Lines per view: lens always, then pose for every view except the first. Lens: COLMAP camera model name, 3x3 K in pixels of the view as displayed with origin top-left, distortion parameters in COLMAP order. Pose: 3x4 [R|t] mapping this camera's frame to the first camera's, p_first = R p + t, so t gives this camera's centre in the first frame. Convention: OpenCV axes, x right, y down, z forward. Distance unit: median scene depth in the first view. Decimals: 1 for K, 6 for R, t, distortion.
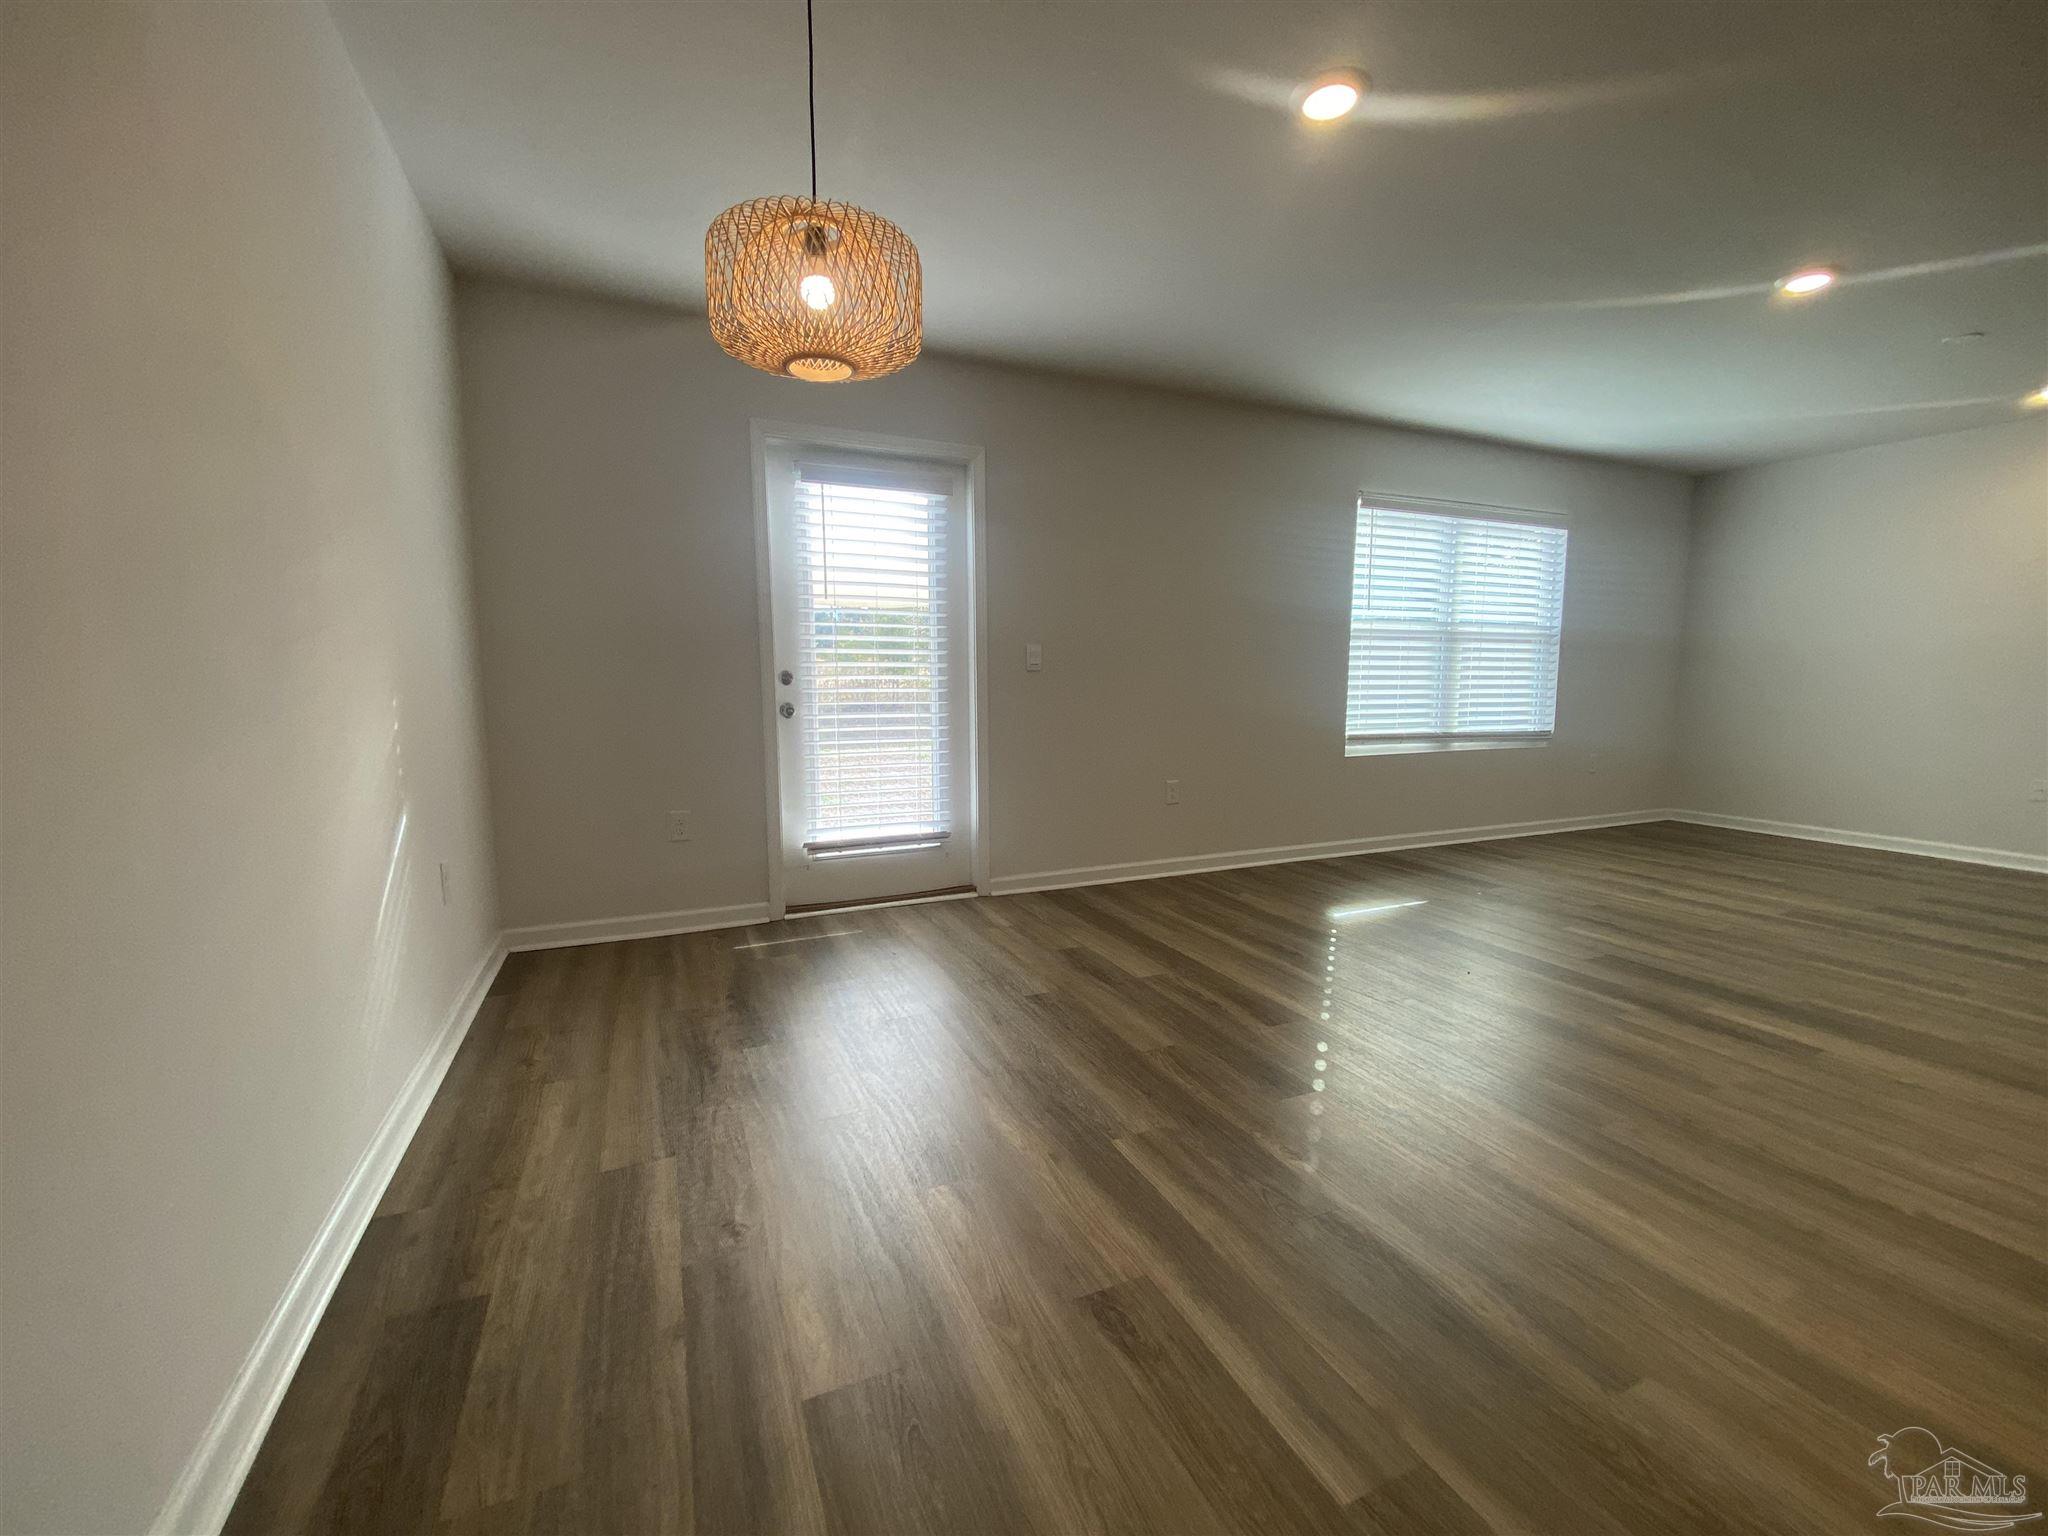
lens RADIAL K [[829.4, 0, 1024.0], [0, 829.4, 768.0], [0, 0, 1]] dist [0.051186, -0.028874]
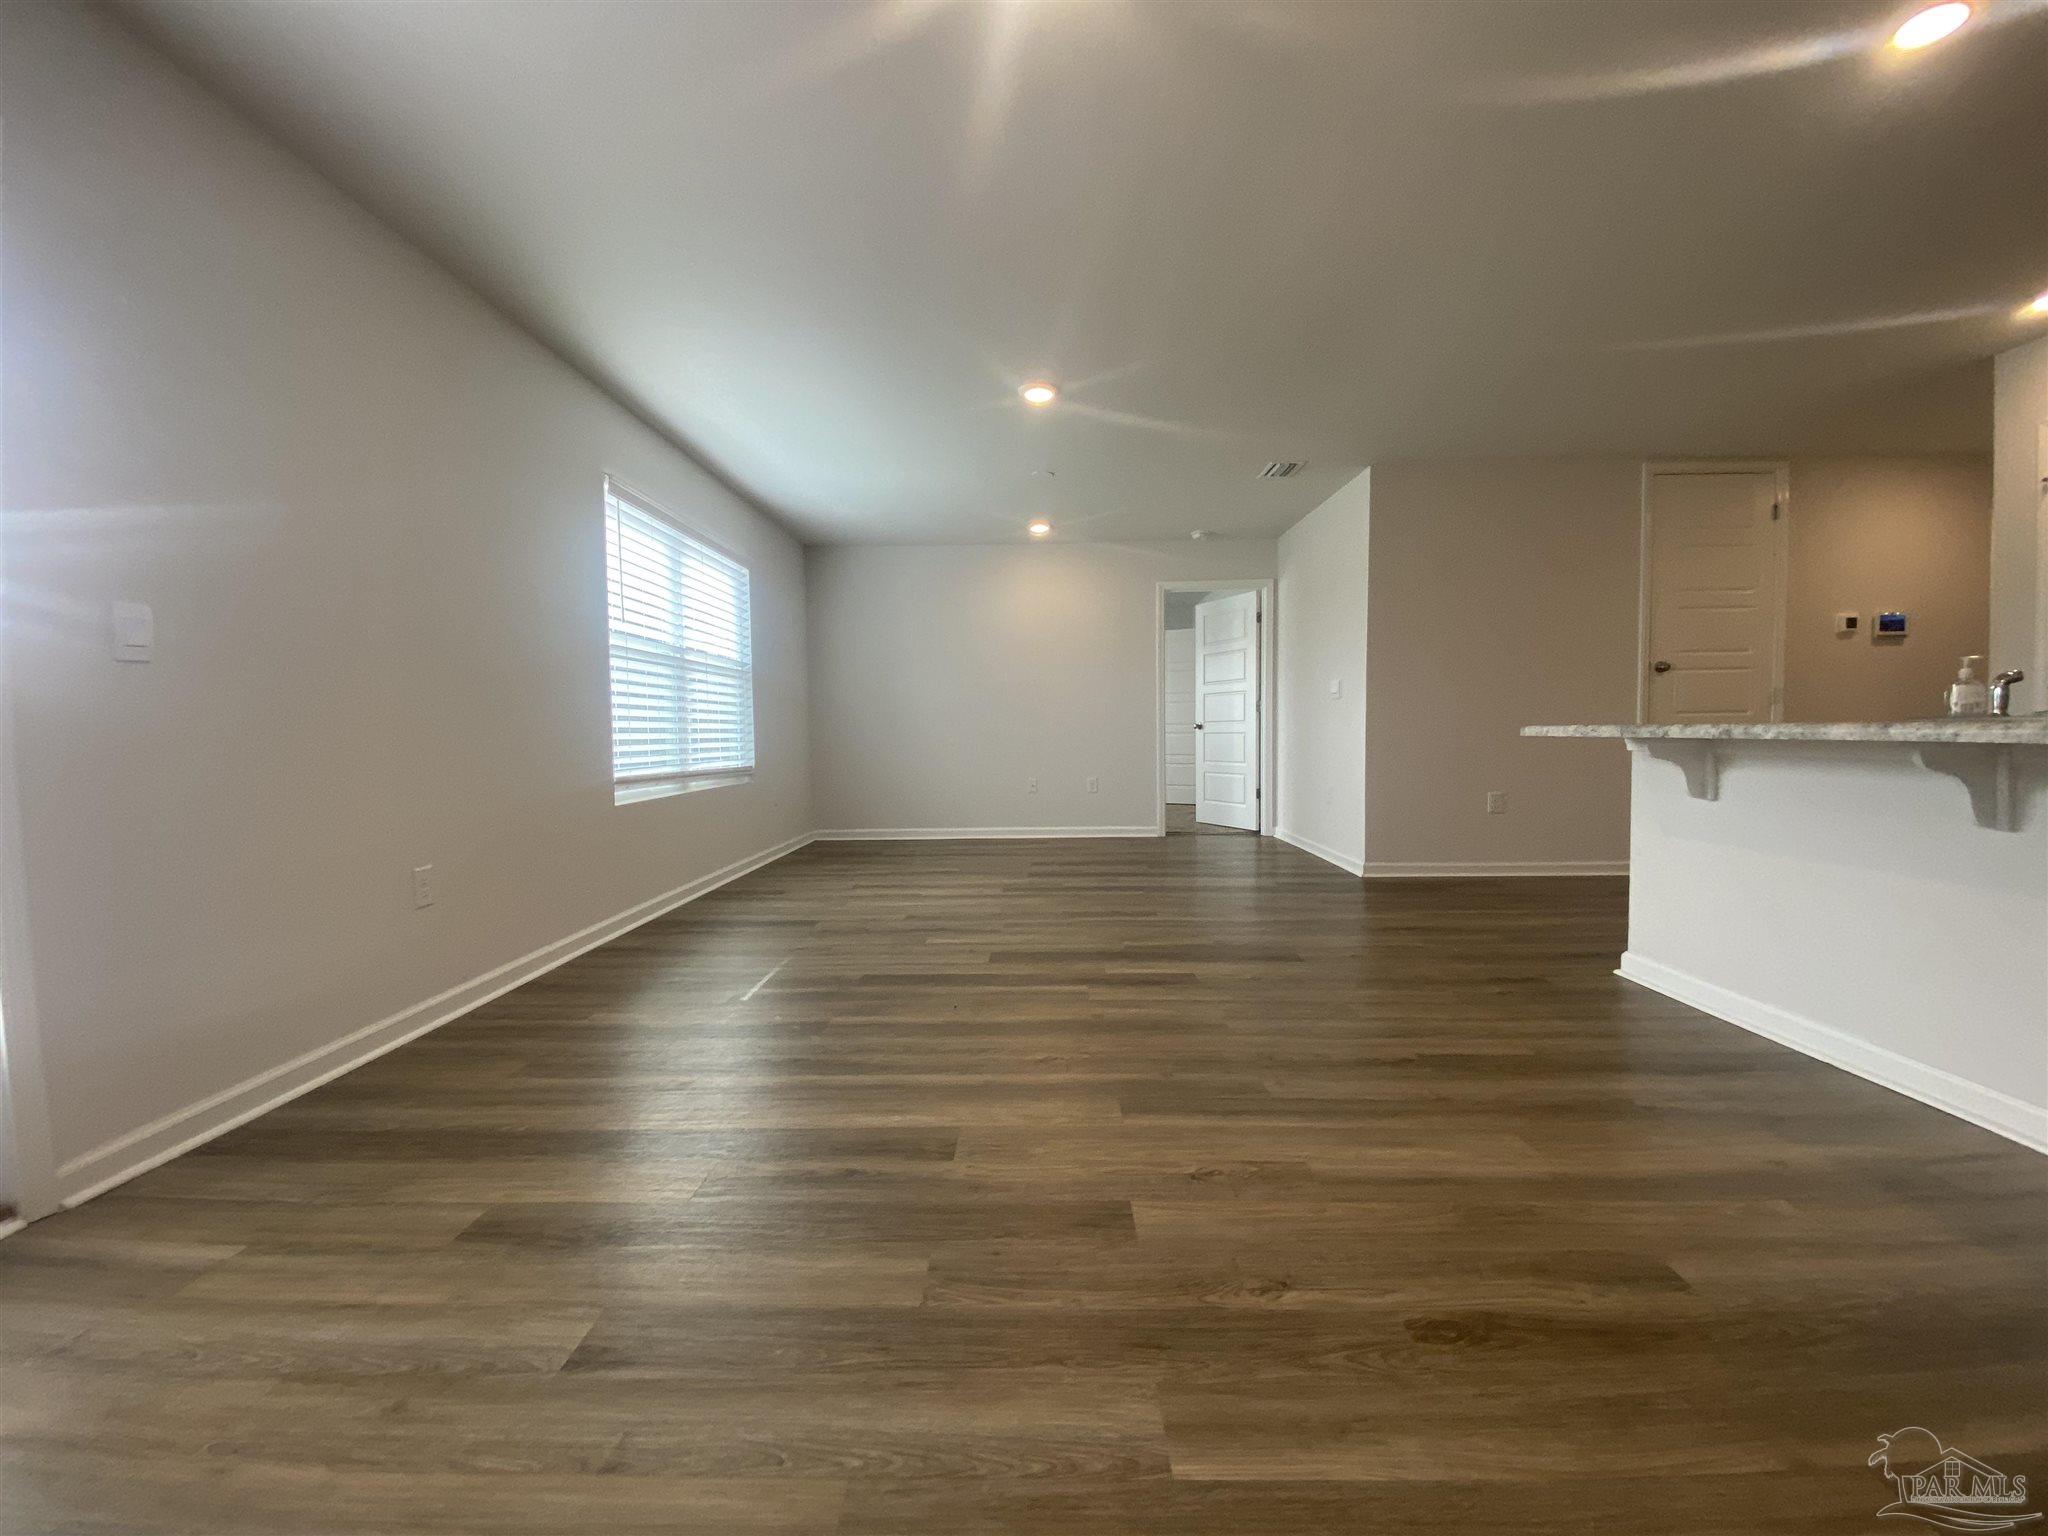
lens RADIAL K [[829.4, 0, 1024.0], [0, 829.4, 768.0], [0, 0, 1]] dist [0.051186, -0.028874]
pose [[0.441119, -0.050218, 0.896043, -0.155375], [0.111821, 0.993728, 0.000644, -0.006647], [-0.890455, 0.099912, 0.443967, 0.315921]]
